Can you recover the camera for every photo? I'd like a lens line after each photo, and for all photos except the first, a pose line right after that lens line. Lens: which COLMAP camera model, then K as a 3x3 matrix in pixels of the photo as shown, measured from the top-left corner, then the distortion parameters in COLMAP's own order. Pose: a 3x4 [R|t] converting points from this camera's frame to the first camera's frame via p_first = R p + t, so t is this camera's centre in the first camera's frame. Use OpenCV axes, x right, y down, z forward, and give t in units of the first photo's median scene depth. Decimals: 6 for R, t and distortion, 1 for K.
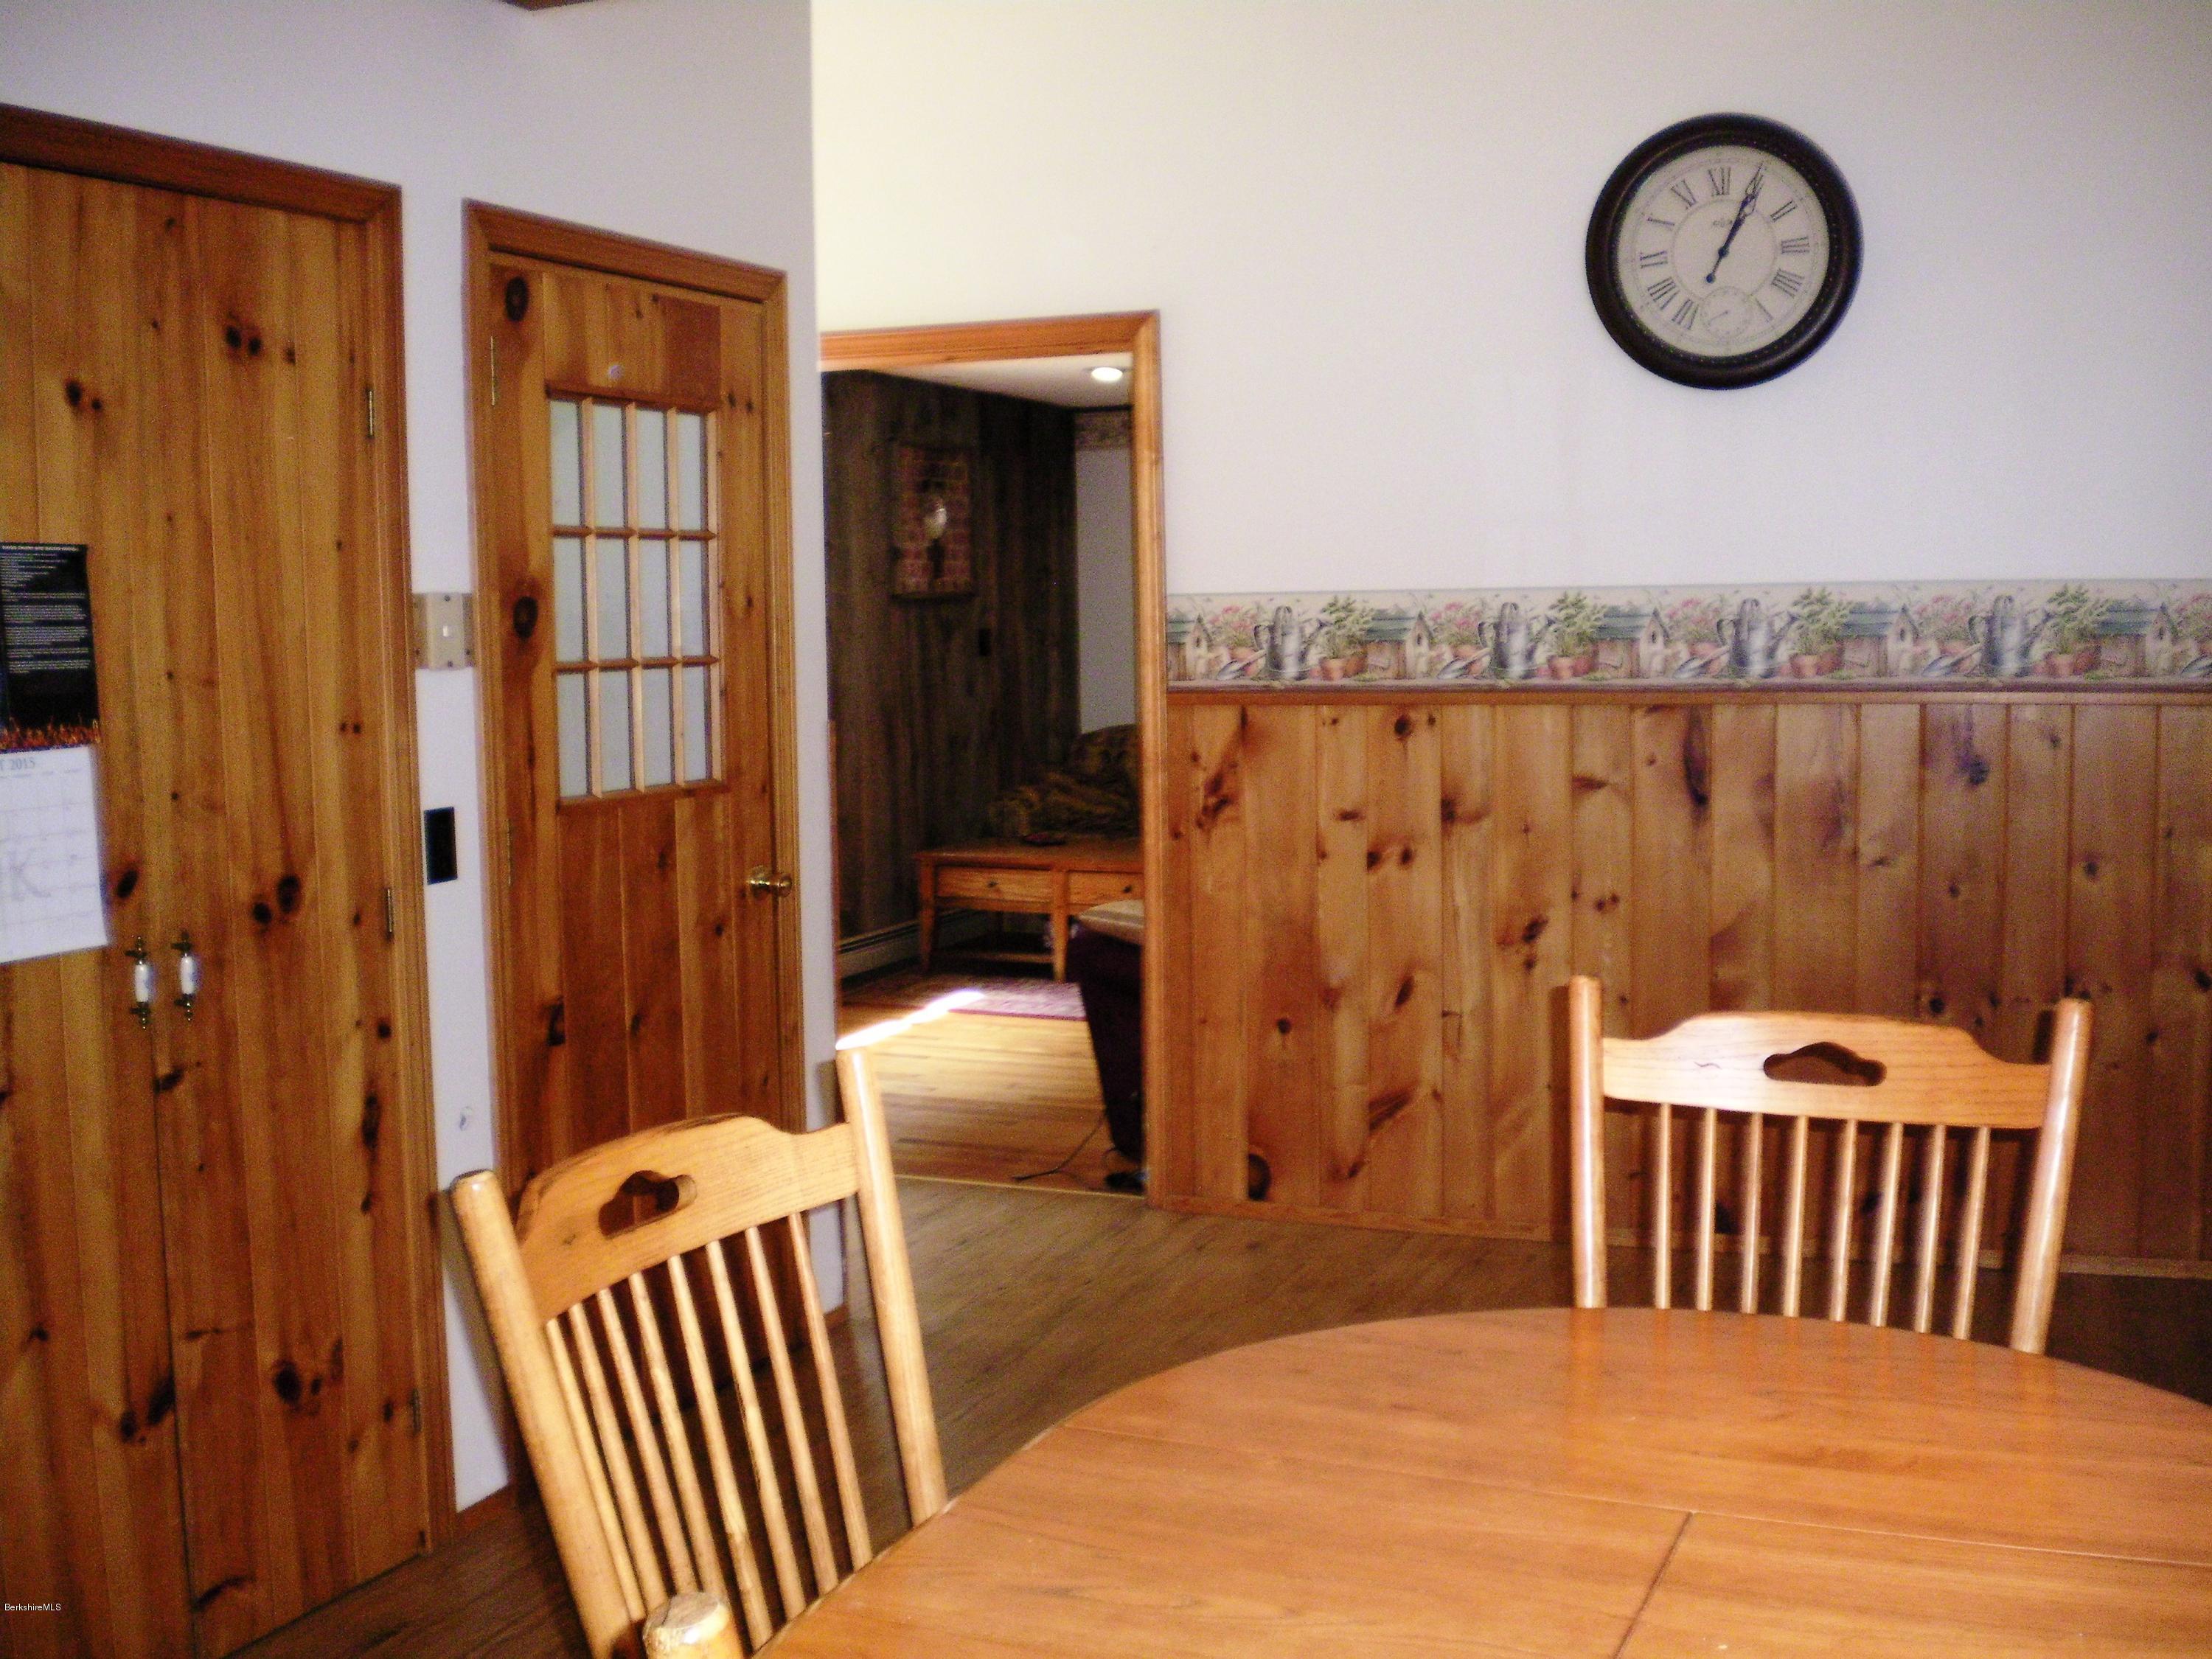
lens RADIAL K [[2399.8, 0, 1106.2], [0, 2399.8, 817.6], [0, 0, 1]] dist [-0.129688, 0.000000]
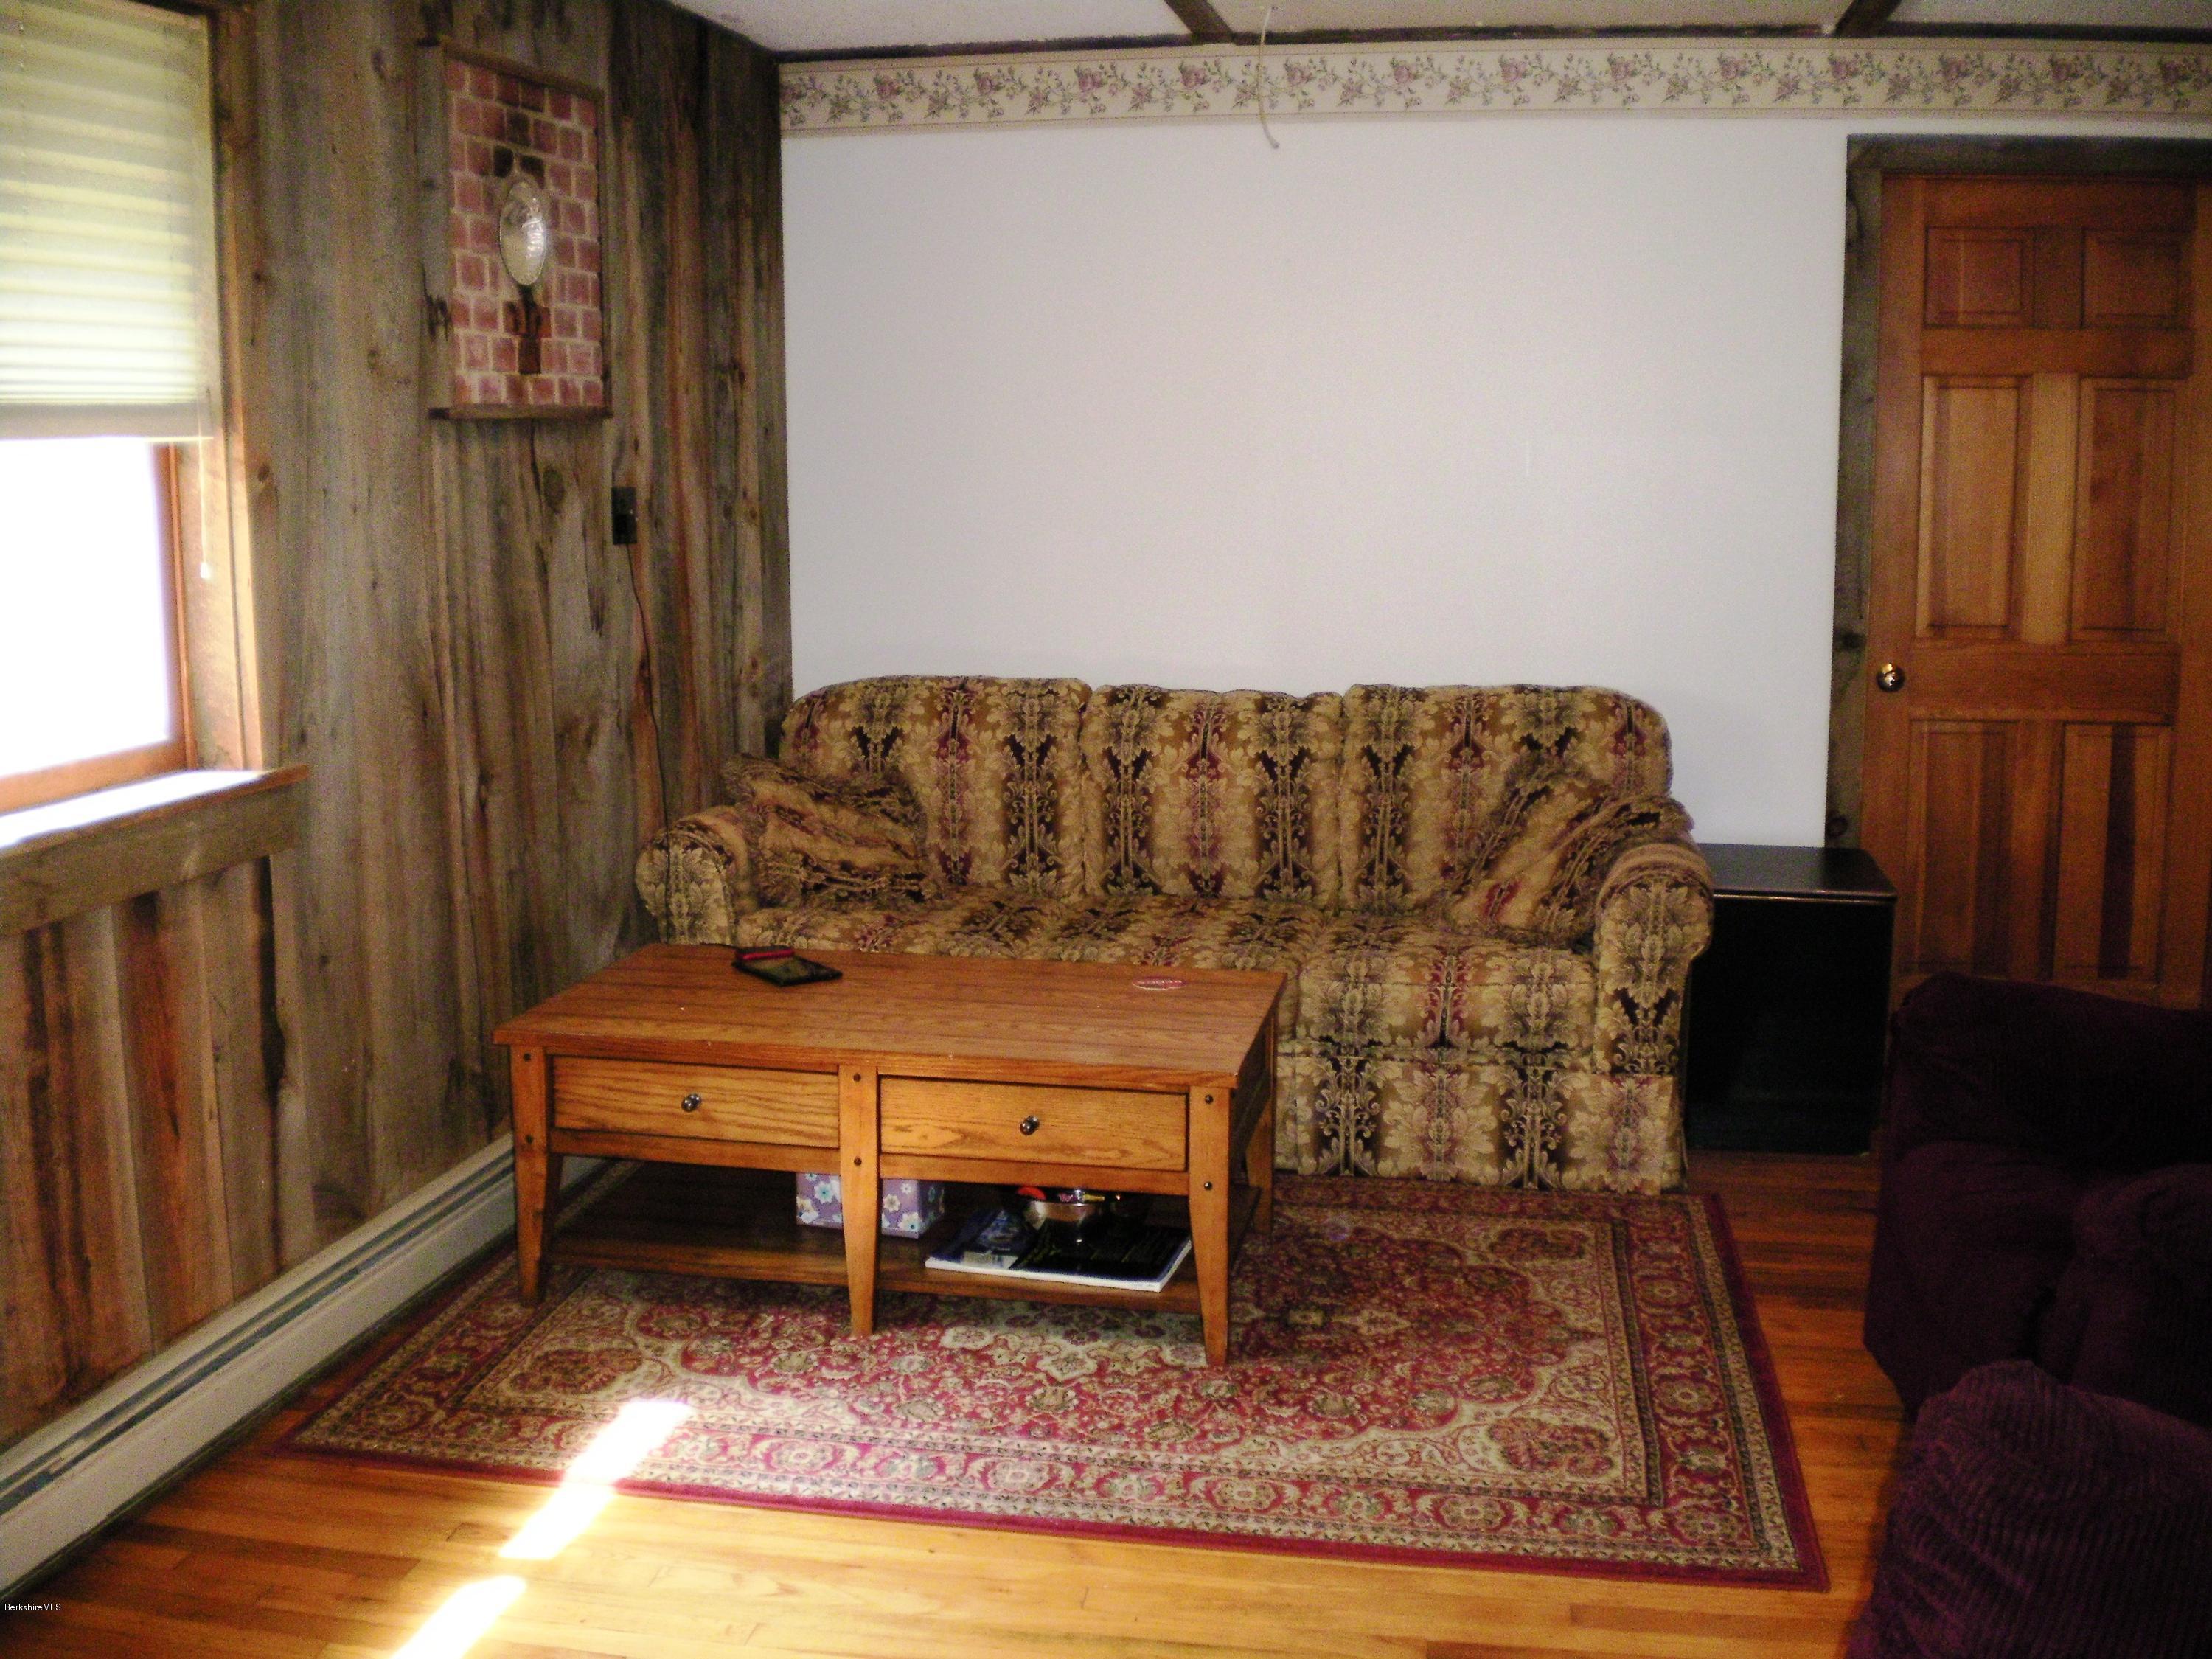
lens RADIAL K [[2399.8, 0, 1133.0], [0, 2399.8, 830.4], [0, 0, 1]] dist [-0.129688, 0.000000]
pose [[0.978038, -0.020844, 0.207384, -0.053103], [0.006427, 0.997530, 0.069952, -0.044915], [-0.208329, -0.067083, 0.975755, 0.533912]]
